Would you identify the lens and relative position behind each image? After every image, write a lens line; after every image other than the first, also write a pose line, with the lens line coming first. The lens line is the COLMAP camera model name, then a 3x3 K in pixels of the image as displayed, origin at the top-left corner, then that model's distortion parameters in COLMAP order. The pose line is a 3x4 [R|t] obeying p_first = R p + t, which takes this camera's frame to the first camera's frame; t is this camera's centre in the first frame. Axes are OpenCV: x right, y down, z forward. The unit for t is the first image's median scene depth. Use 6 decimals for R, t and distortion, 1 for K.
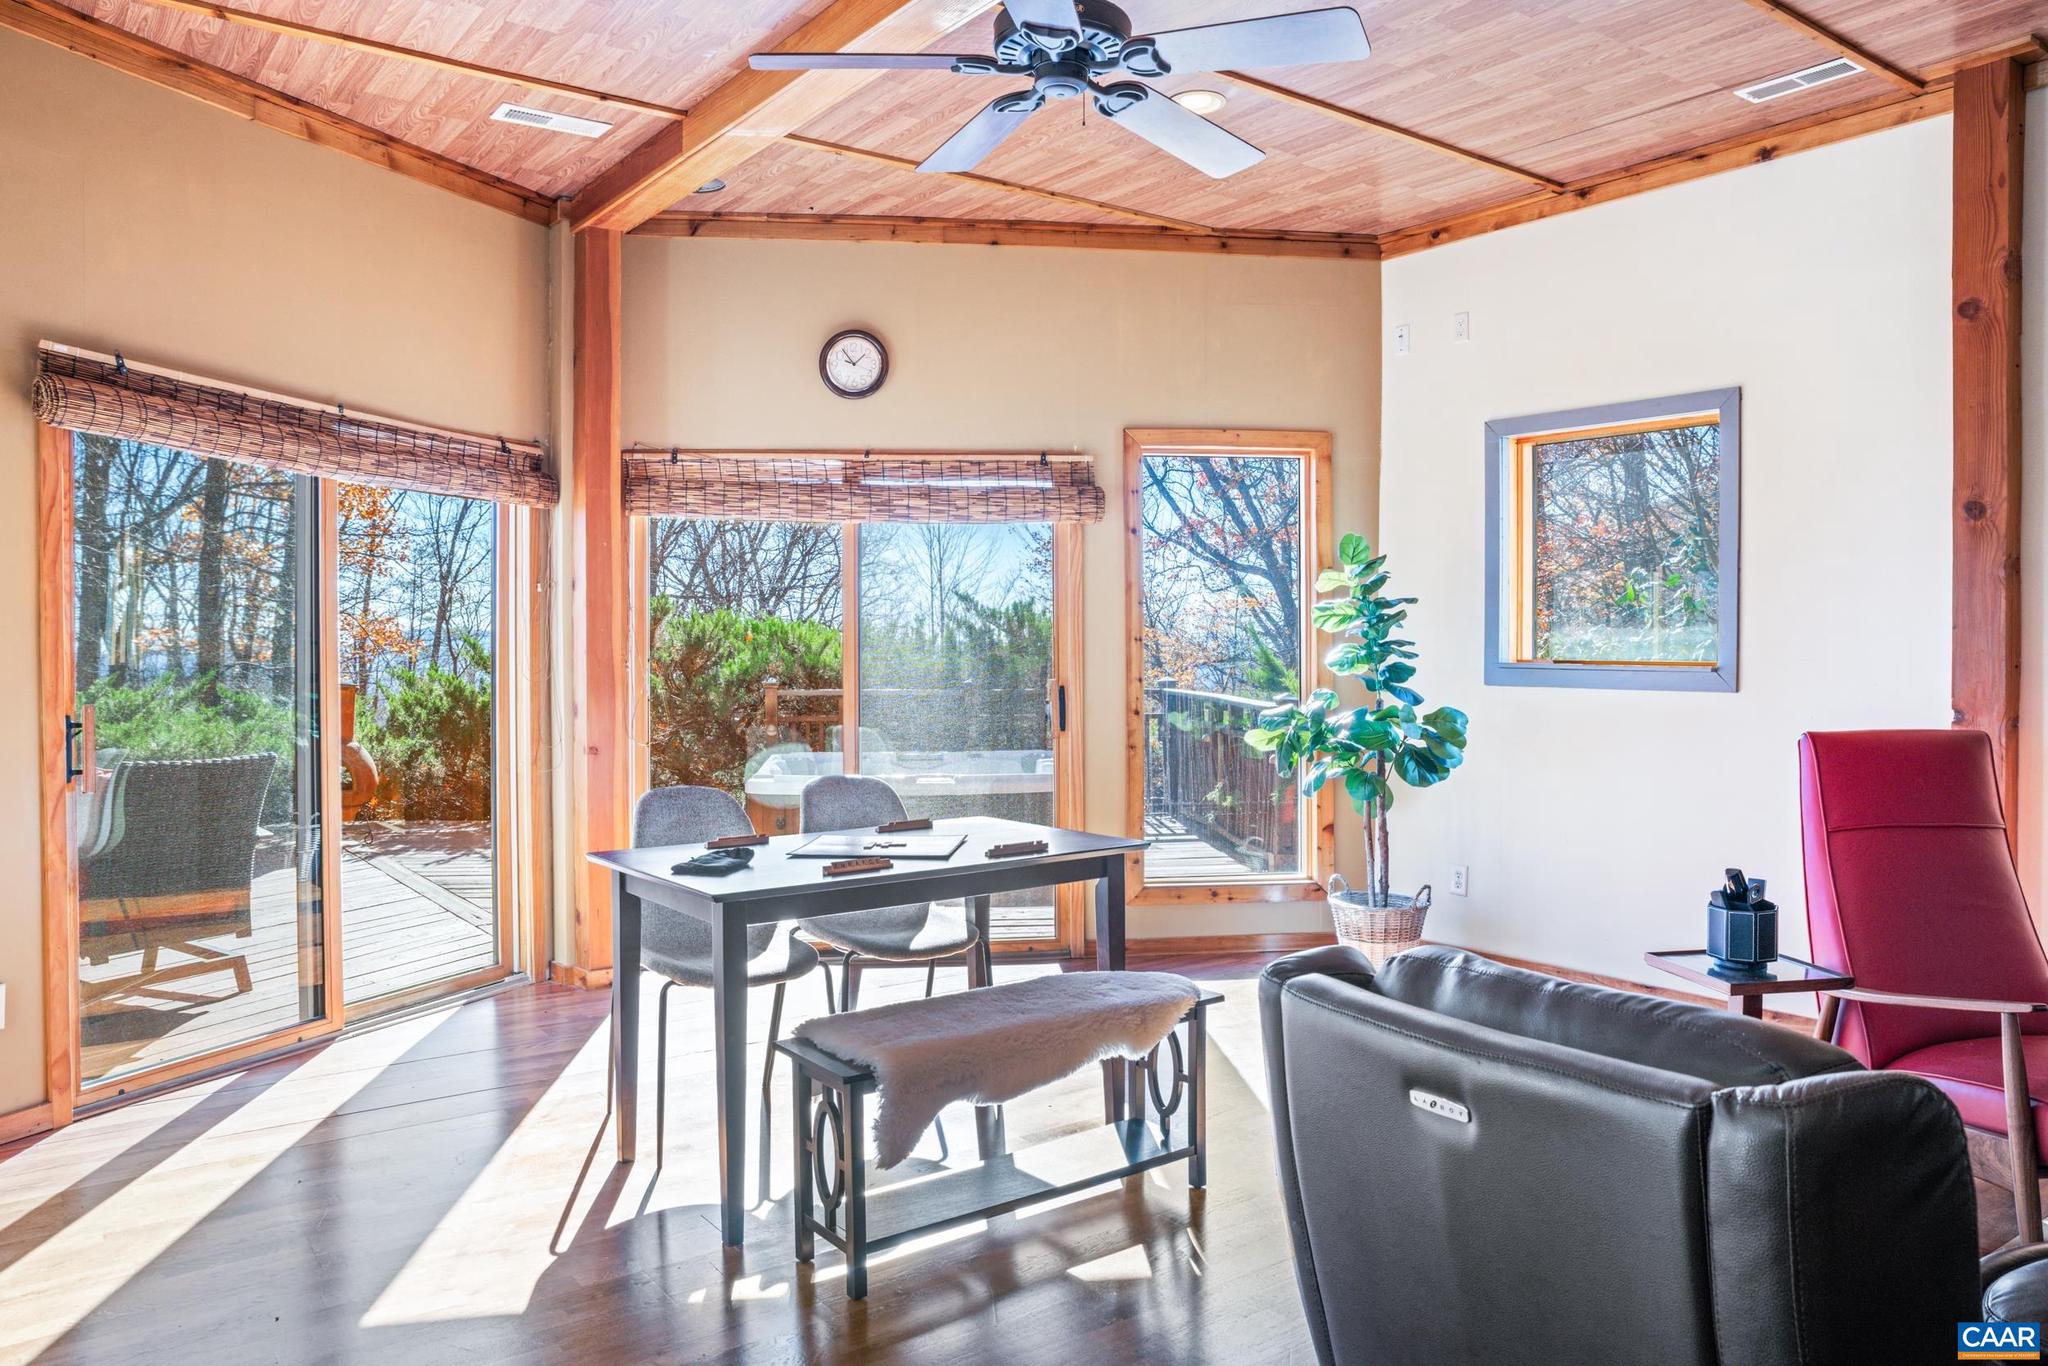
lens RADIAL K [[1454.0, 0, 1014.9], [0, 1454.0, 651.1], [0, 0, 1]] dist [-0.112898, 0.107390]
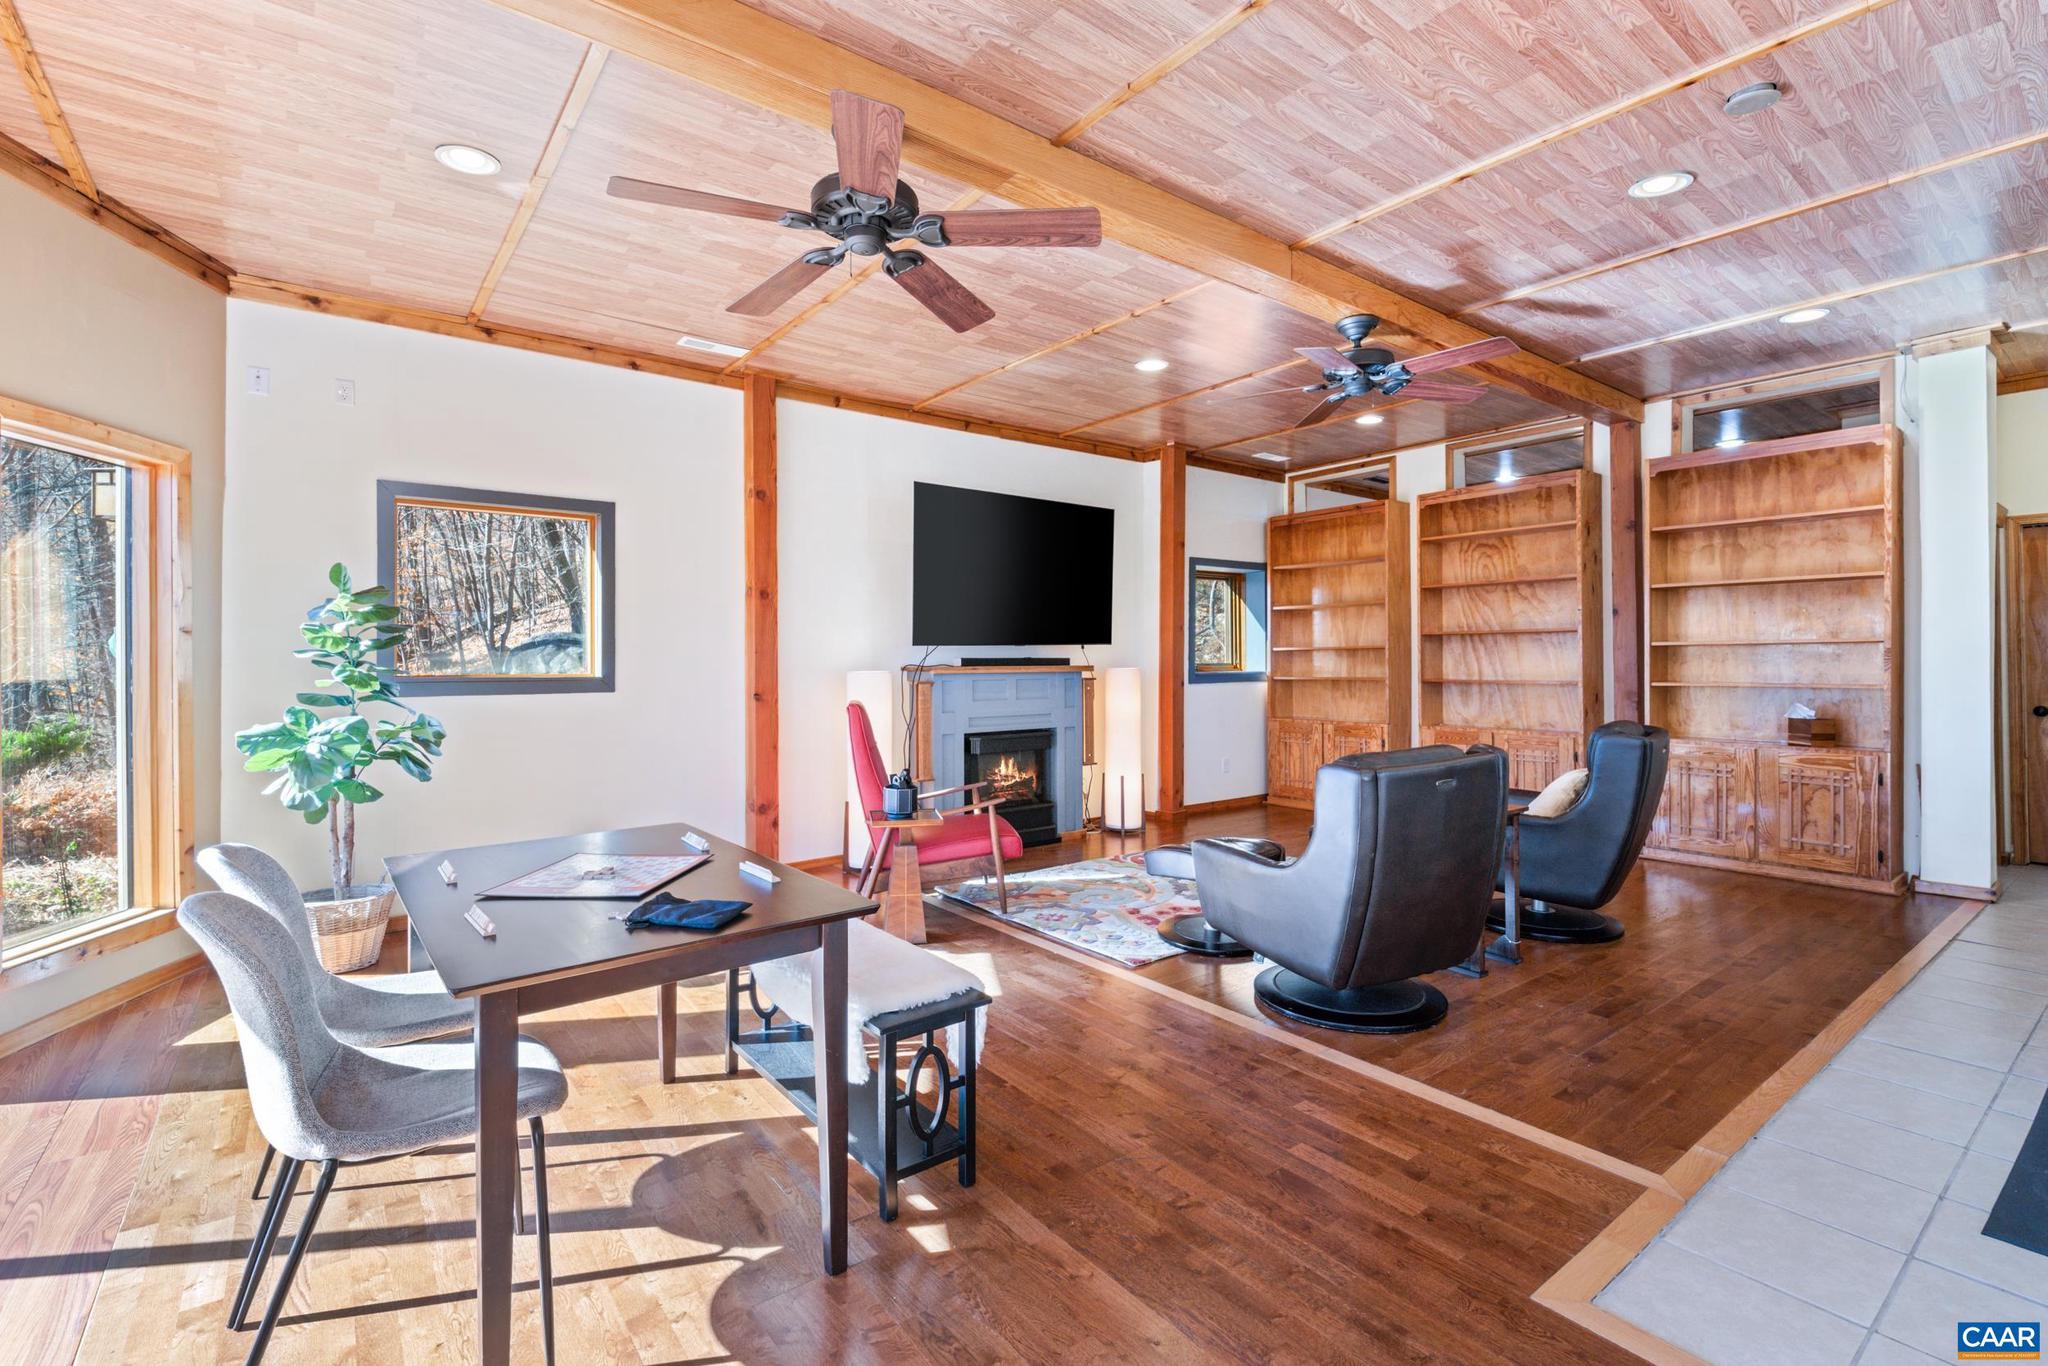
lens RADIAL K [[914.6, 0, 1025.2], [0, 914.6, 653.5], [0, 0, 1]] dist [0.002175, -0.005626]
pose [[-0.030226, 0.009984, 0.999493, -0.514009], [0.009384, 0.999909, -0.009704, -0.001167], [-0.999499, 0.009086, -0.030317, 0.544046]]
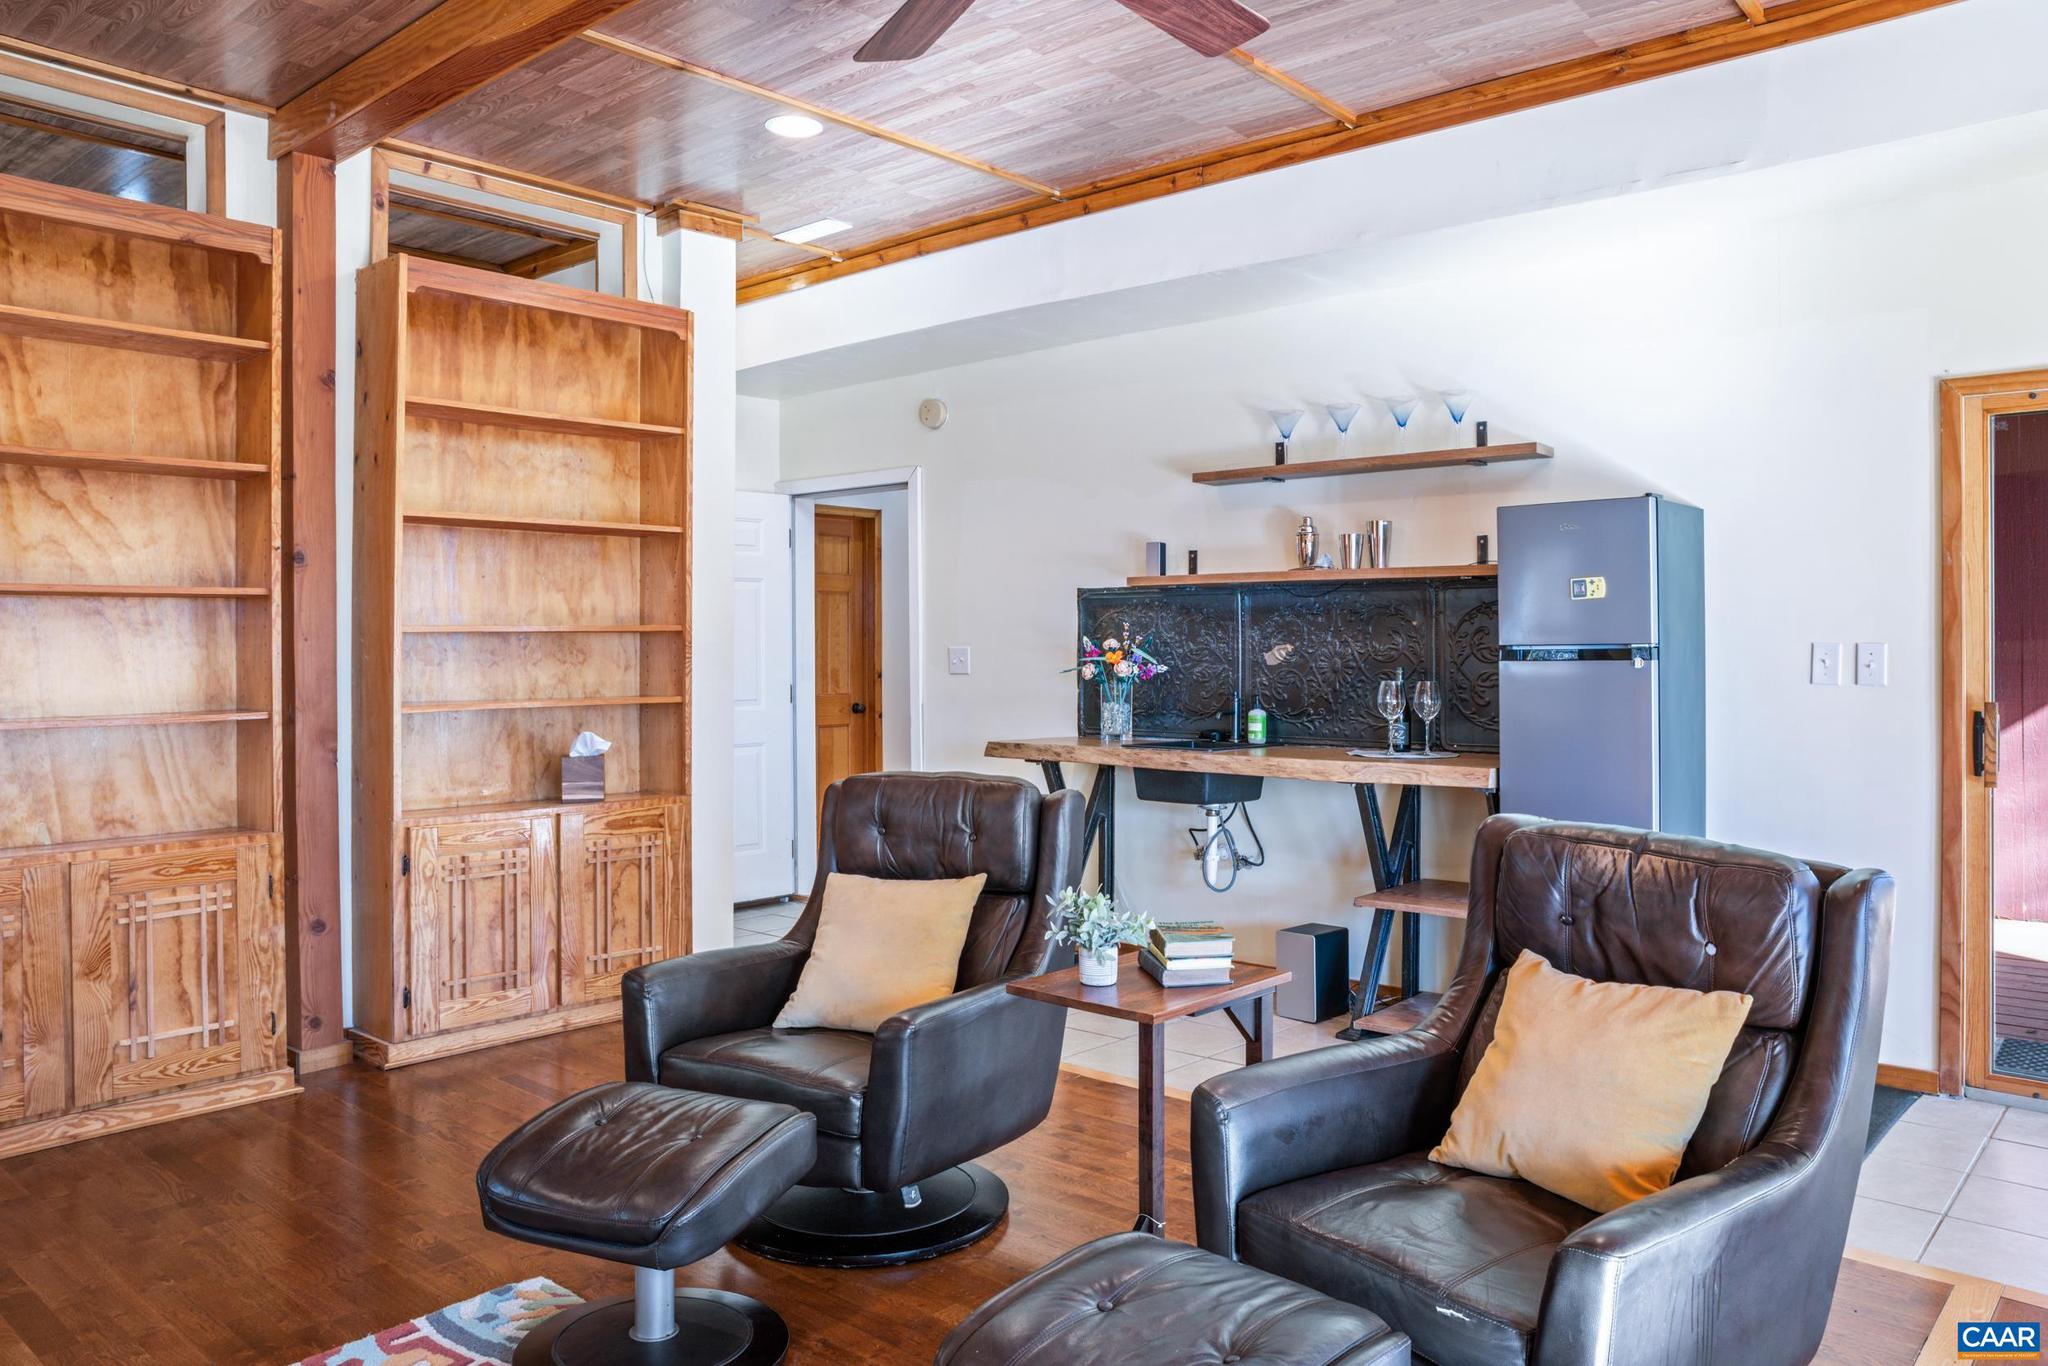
lens RADIAL K [[1454.0, 0, 1014.9], [0, 1454.0, 651.1], [0, 0, 1]] dist [-0.112898, 0.107390]
pose [[-0.978914, 0.007663, -0.204129, 0.346163], [0.005907, 0.999940, 0.009212, -0.008739], [0.204188, 0.007812, -0.978901, 0.654889]]
